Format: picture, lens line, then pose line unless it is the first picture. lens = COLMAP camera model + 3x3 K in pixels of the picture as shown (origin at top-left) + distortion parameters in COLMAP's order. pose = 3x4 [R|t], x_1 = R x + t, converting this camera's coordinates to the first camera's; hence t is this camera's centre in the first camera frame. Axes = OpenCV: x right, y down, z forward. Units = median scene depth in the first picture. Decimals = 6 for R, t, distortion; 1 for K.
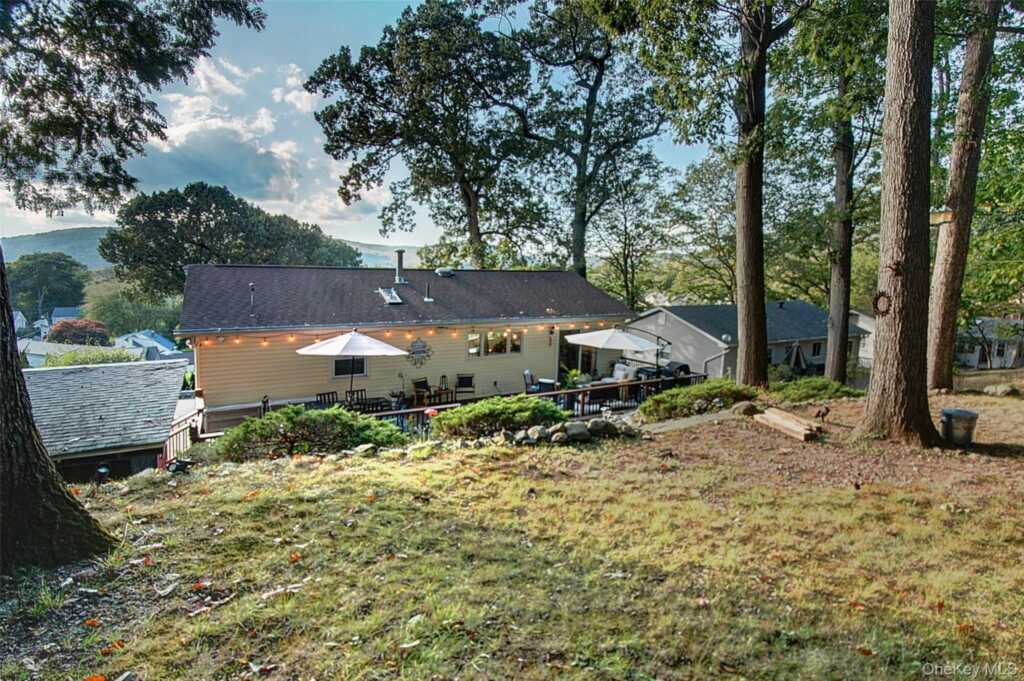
lens RADIAL K [[511.5, 0, 512.0], [0, 511.5, 326.5], [0, 0, 1]] dist [-0.018026, -0.000509]
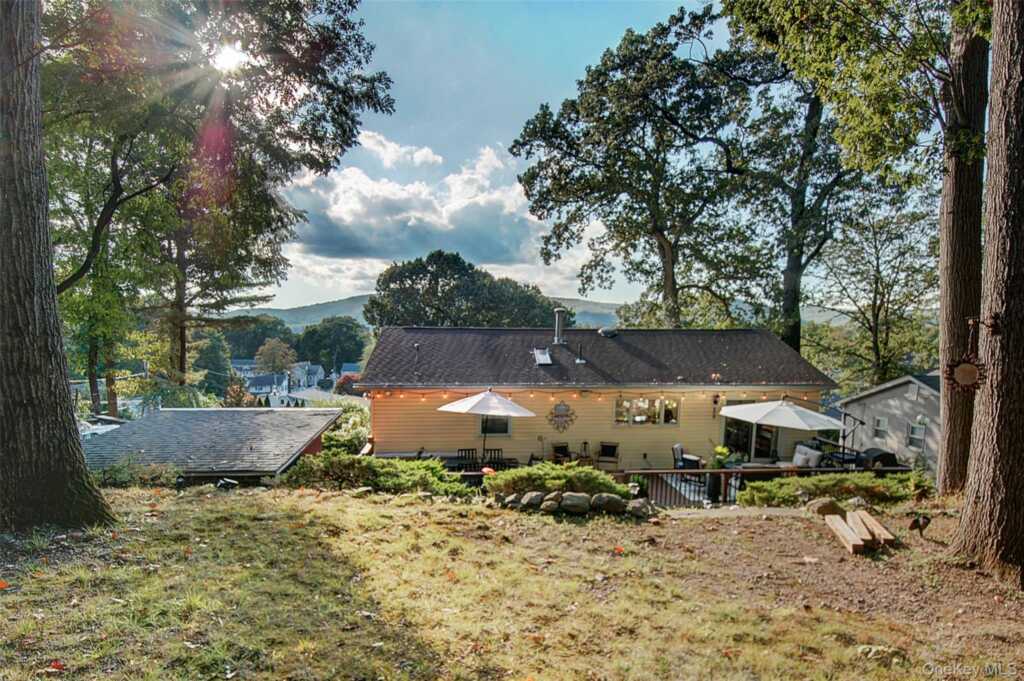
lens RADIAL K [[557.2, 0, 512.3], [0, 557.2, 385.0], [0, 0, 1]] dist [0.001085, -0.013454]
pose [[0.896862, 0.034349, -0.440974, 0.125888], [-0.039399, 0.999221, -0.002299, -0.000888], [0.440552, 0.019436, 0.897517, 0.008427]]
